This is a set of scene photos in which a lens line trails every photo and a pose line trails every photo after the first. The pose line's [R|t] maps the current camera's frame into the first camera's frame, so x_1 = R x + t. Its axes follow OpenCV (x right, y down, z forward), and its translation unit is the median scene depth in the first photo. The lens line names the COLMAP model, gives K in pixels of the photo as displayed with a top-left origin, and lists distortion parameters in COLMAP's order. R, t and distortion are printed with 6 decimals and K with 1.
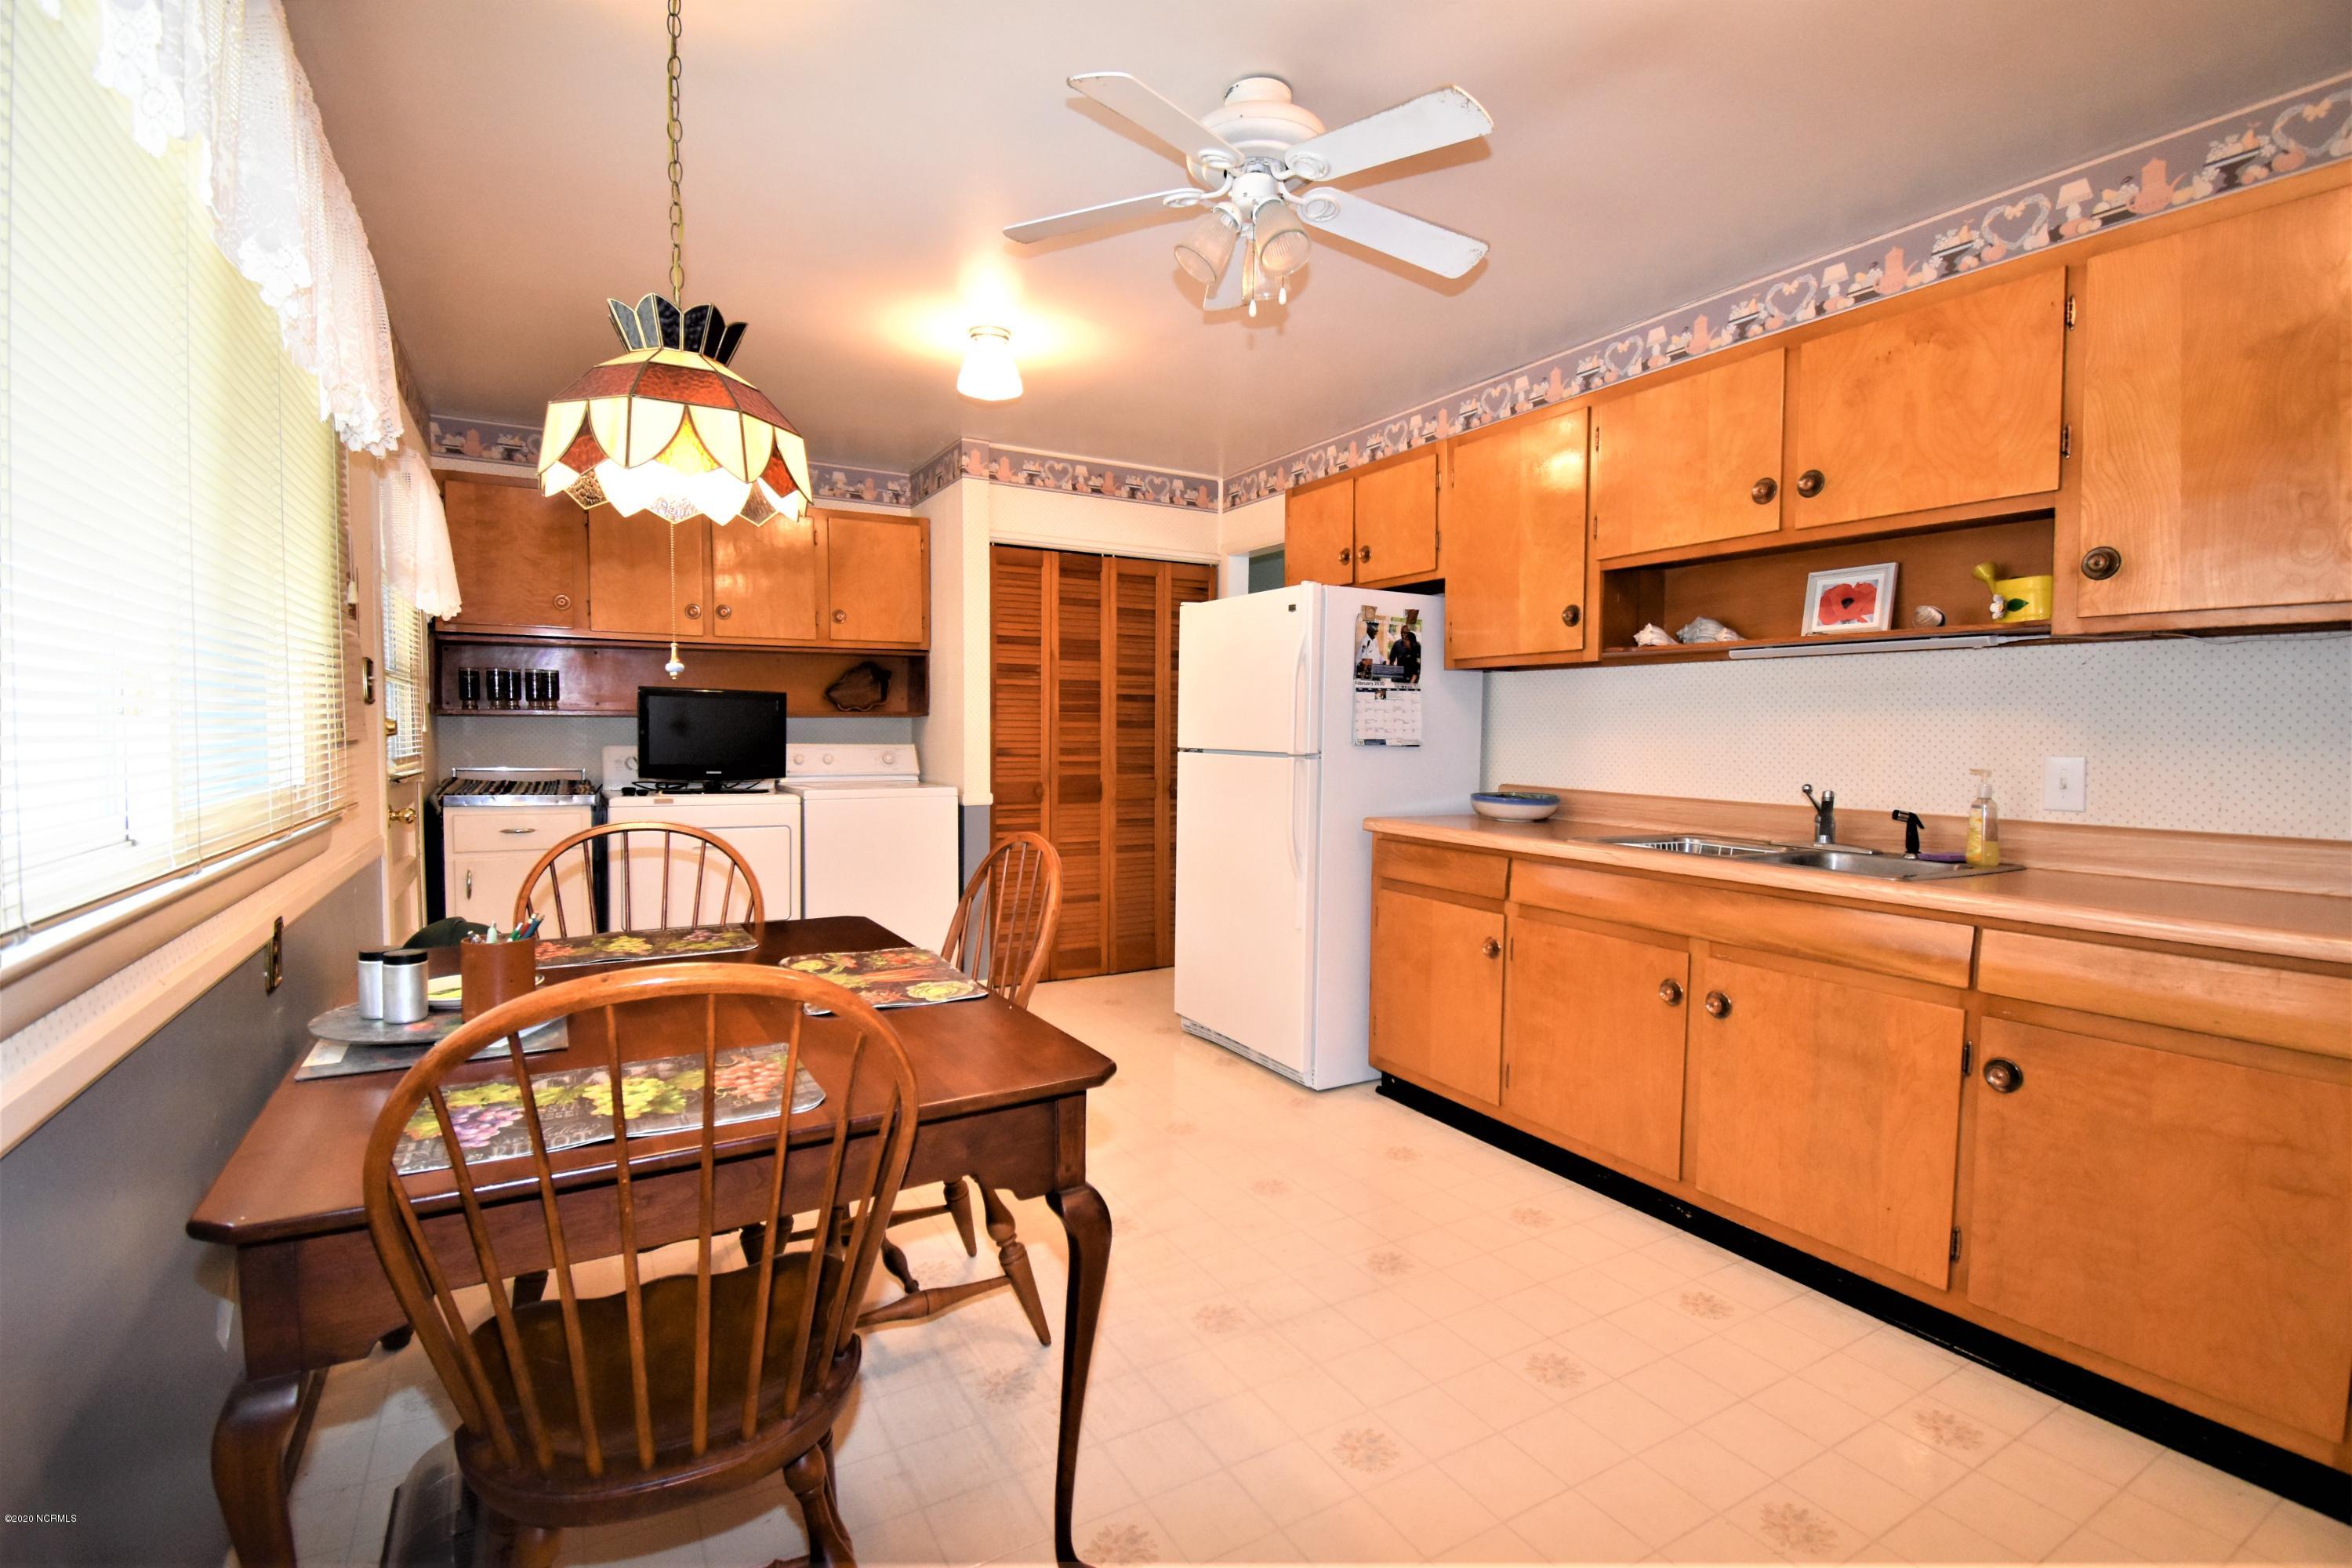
lens RADIAL K [[1060.5, 0, 1167.6], [0, 1060.5, 767.0], [0, 0, 1]] dist [0.021696, -0.027415]
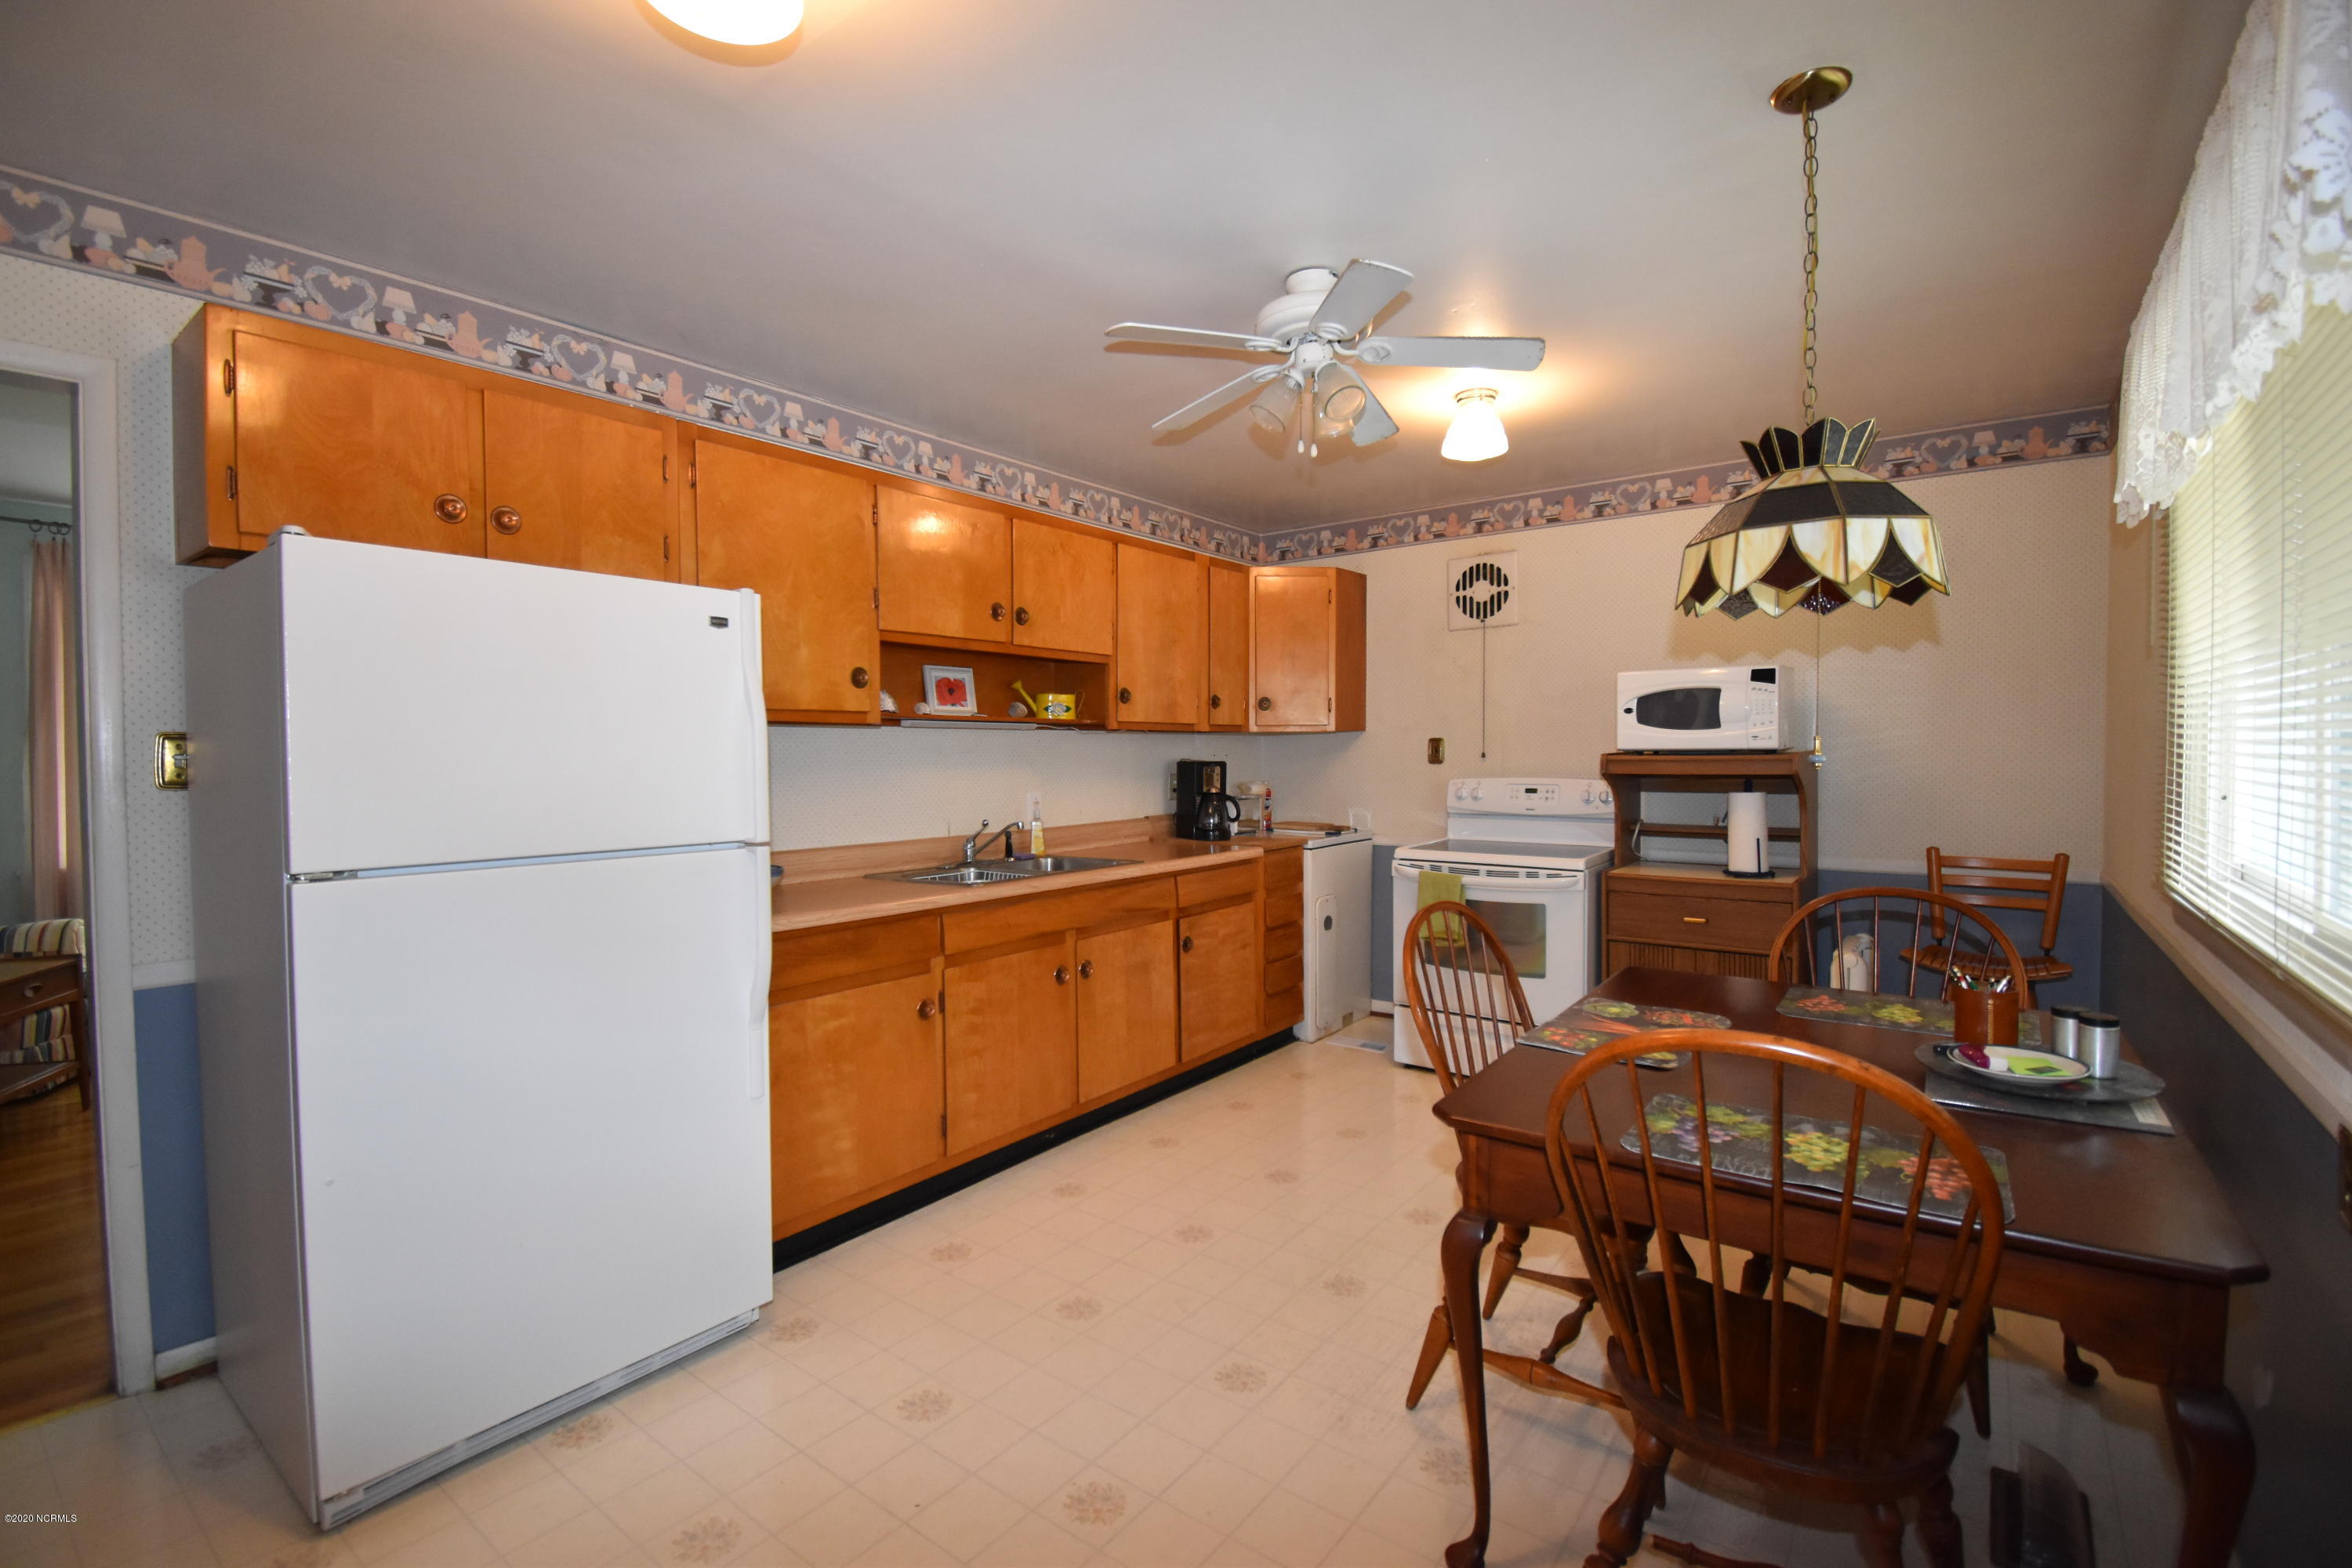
lens RADIAL K [[1060.5, 0, 1167.6], [0, 1060.5, 767.0], [0, 0, 1]] dist [0.021696, -0.027415]
pose [[-0.399132, -0.018072, 0.916716, -0.609779], [0.039131, 0.998559, 0.036723, -0.074468], [-0.916058, 0.050529, -0.397849, 1.028315]]
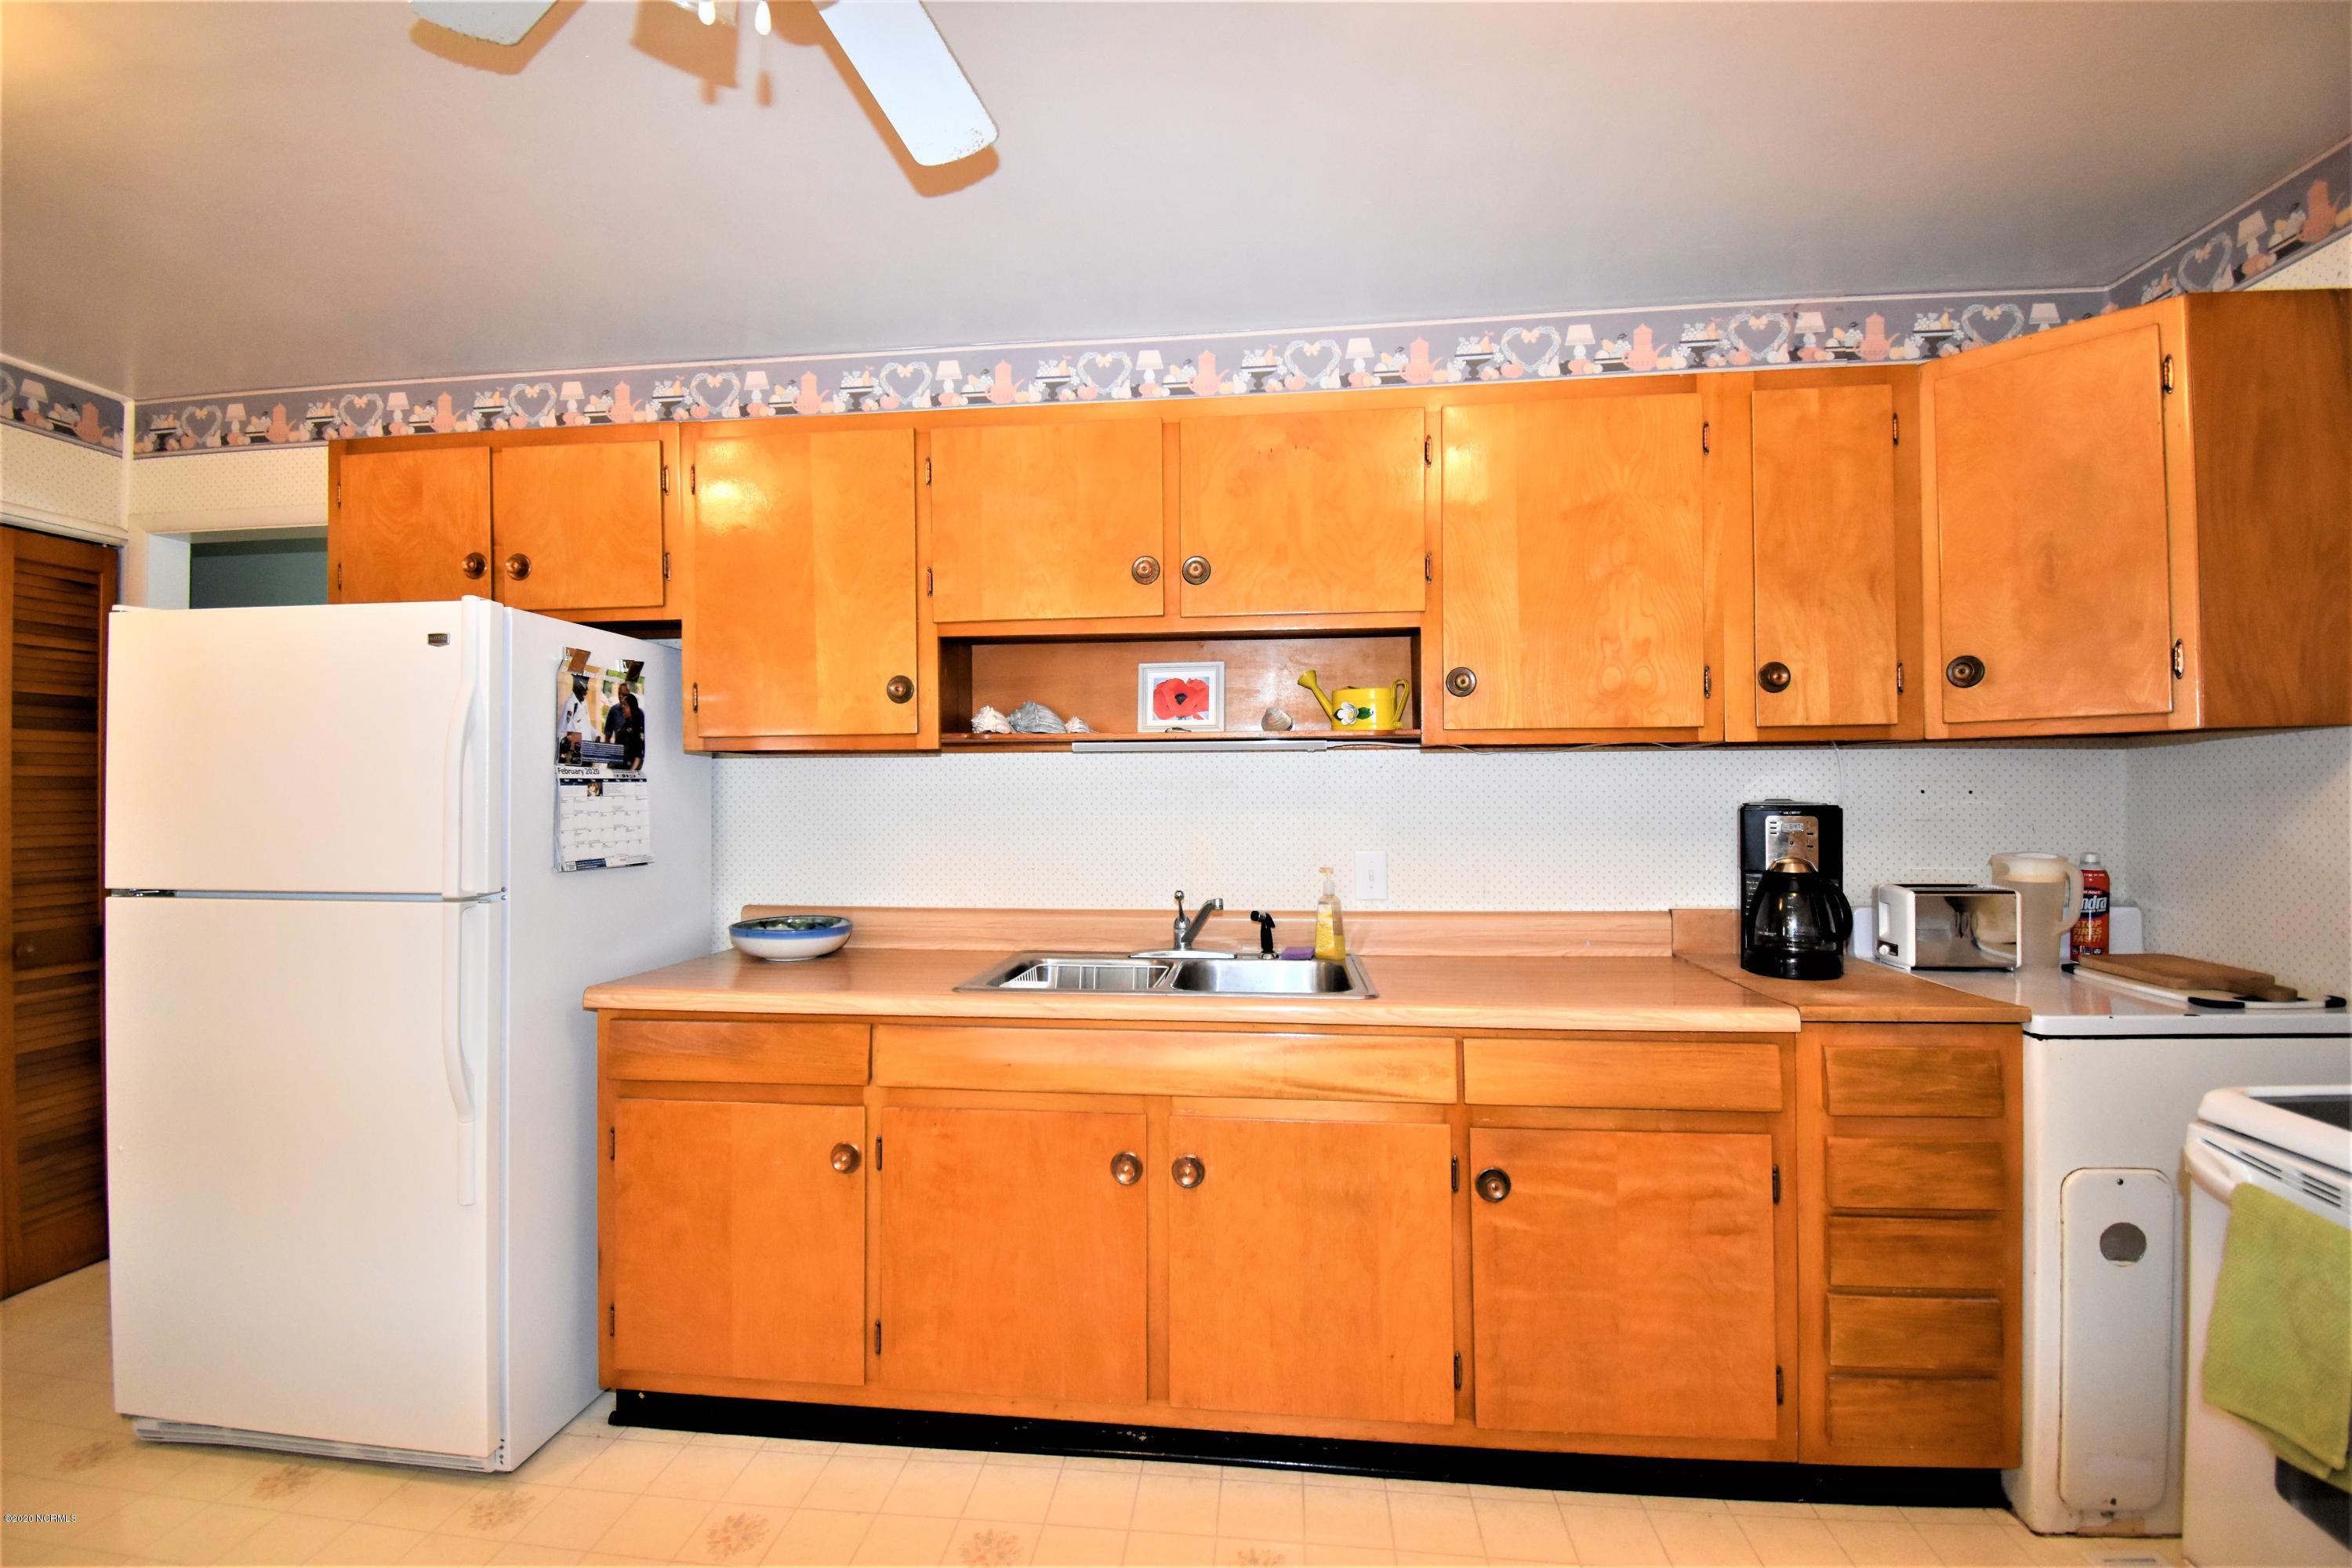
lens RADIAL K [[1060.5, 0, 1167.6], [0, 1060.5, 767.0], [0, 0, 1]] dist [0.021696, -0.027415]
pose [[0.592735, 0.006215, 0.805373, -0.114899], [0.041790, 0.998386, -0.038461, -0.043056], [-0.804312, 0.056453, 0.591519, 0.348234]]
